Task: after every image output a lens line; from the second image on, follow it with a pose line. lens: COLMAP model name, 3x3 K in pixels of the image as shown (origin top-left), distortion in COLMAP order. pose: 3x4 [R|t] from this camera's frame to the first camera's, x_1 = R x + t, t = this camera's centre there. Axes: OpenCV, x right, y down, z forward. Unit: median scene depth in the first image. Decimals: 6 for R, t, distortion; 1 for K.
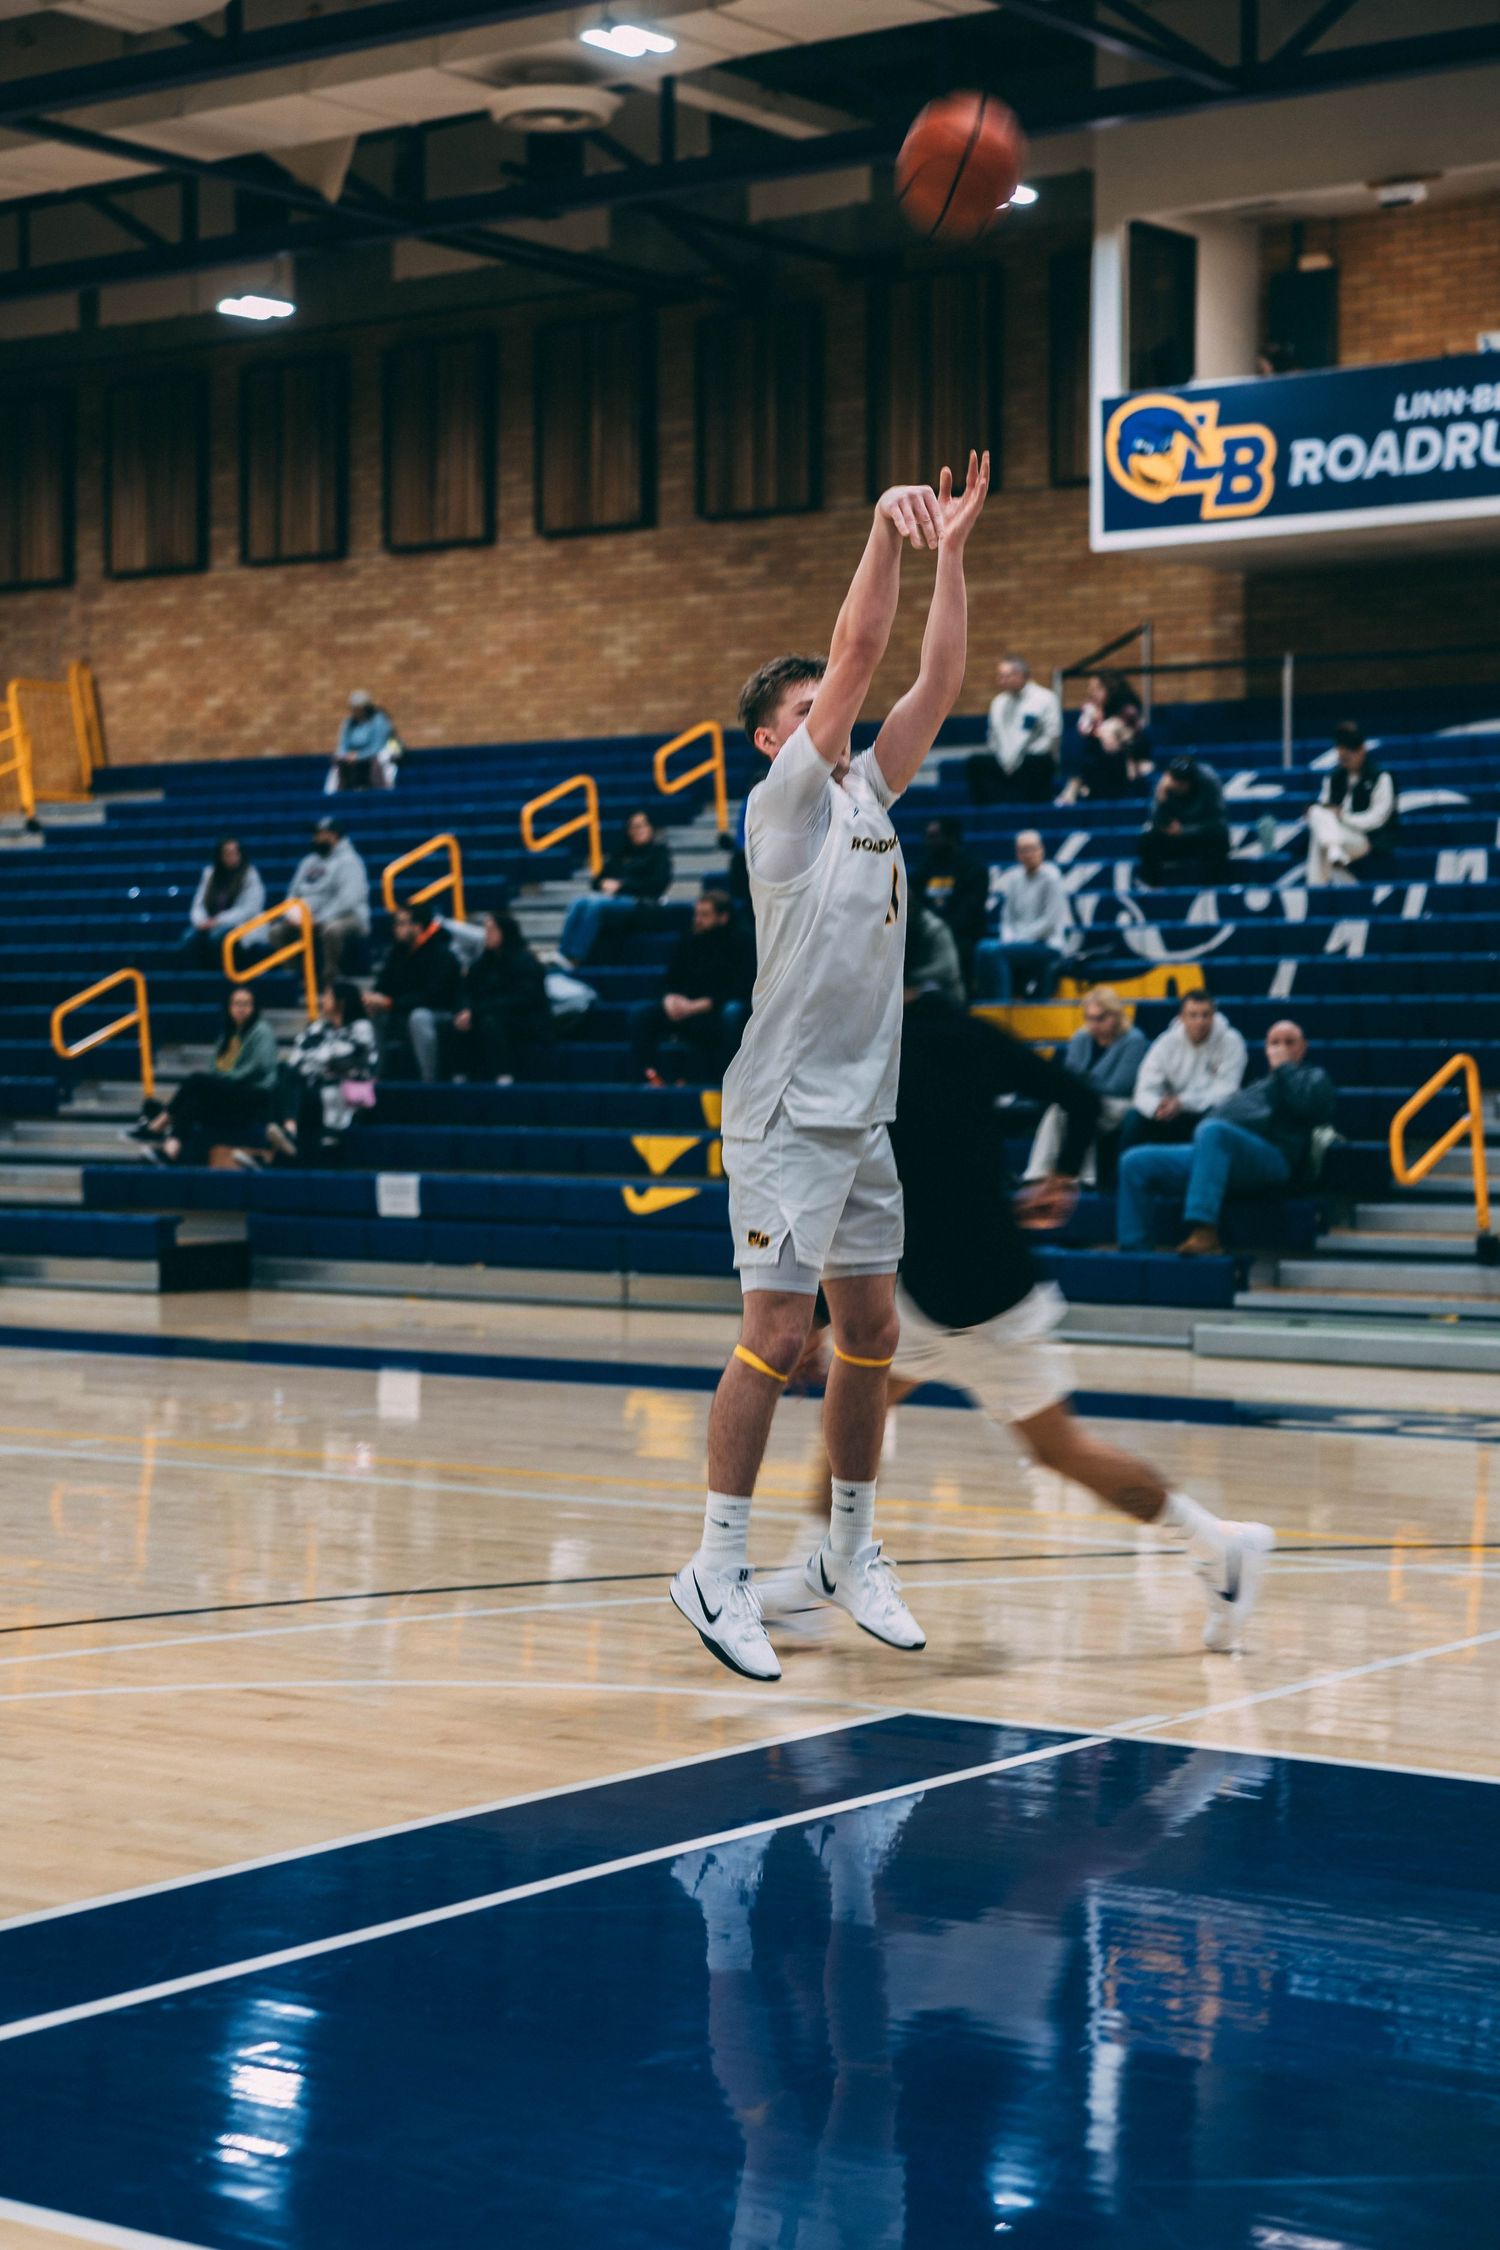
lens RADIAL K [[4108.8, 0, 832.2], [0, 4108.8, 1133.5], [0, 0, 1]] dist [0.029224, 0.000000]
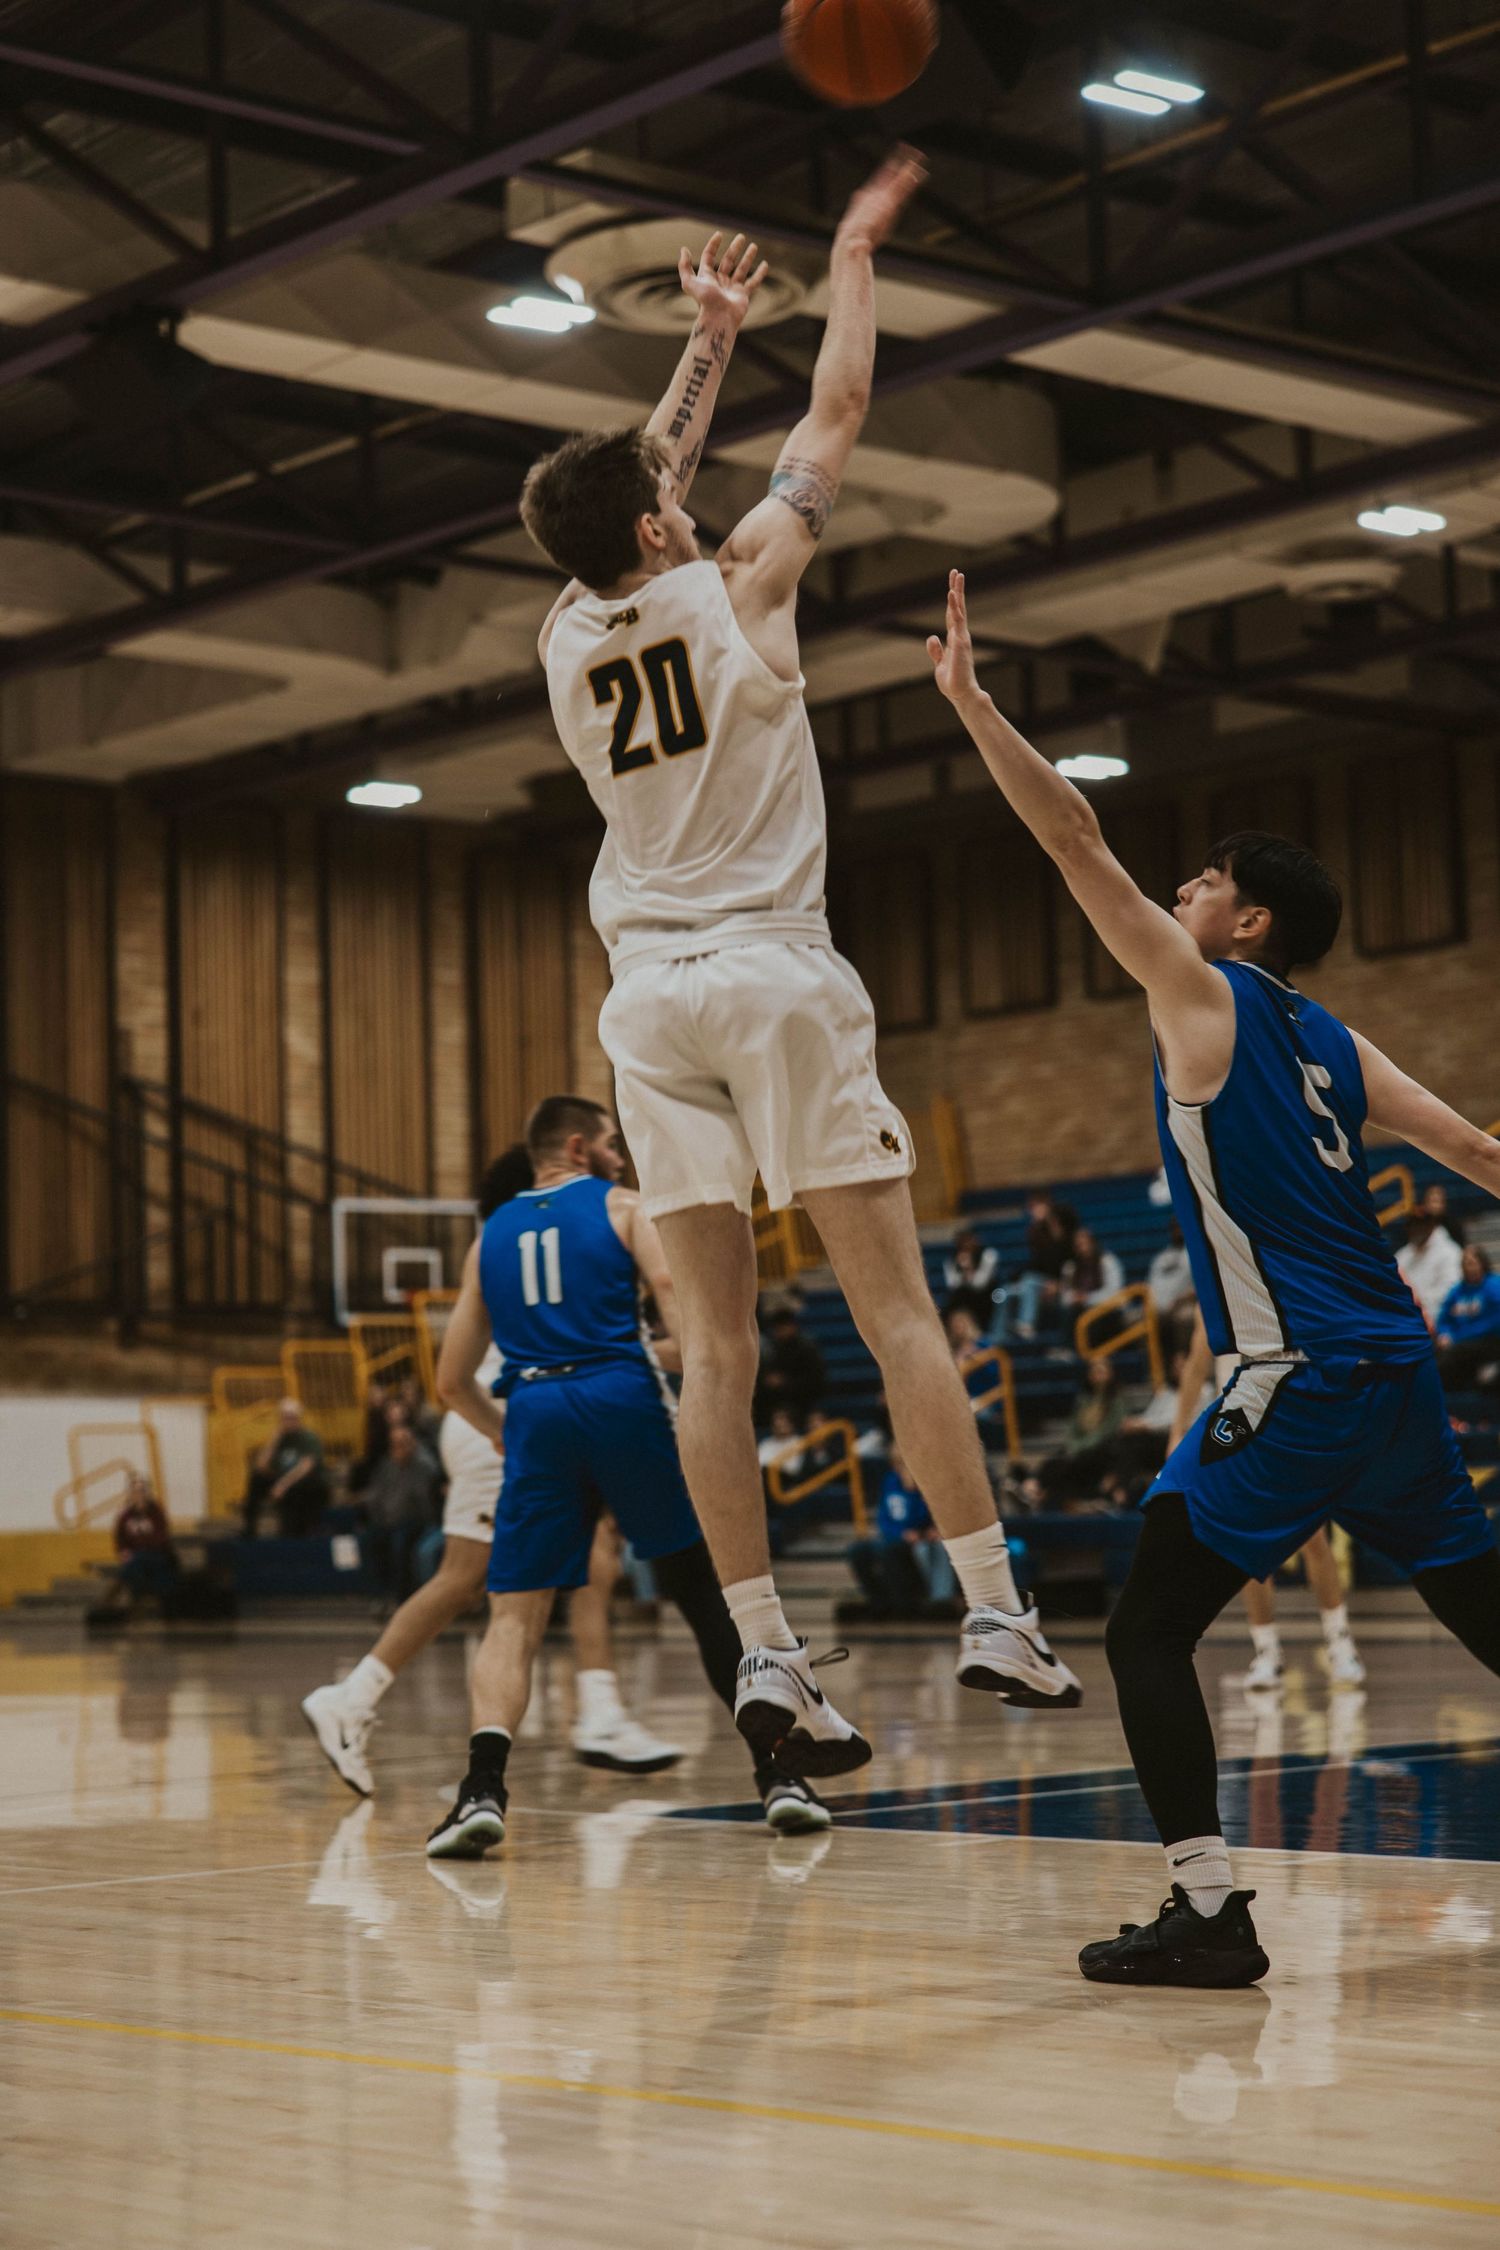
lens RADIAL K [[4533.7, 0, 782.4], [0, 4533.7, 1122.7], [0, 0, 1]] dist [0.071512, 0.000000]
pose [[0.975854, -0.048821, -0.212897, 0.032561], [0.025071, 0.993294, -0.112861, 0.028721], [0.216979, 0.104798, 0.970535, -0.184280]]
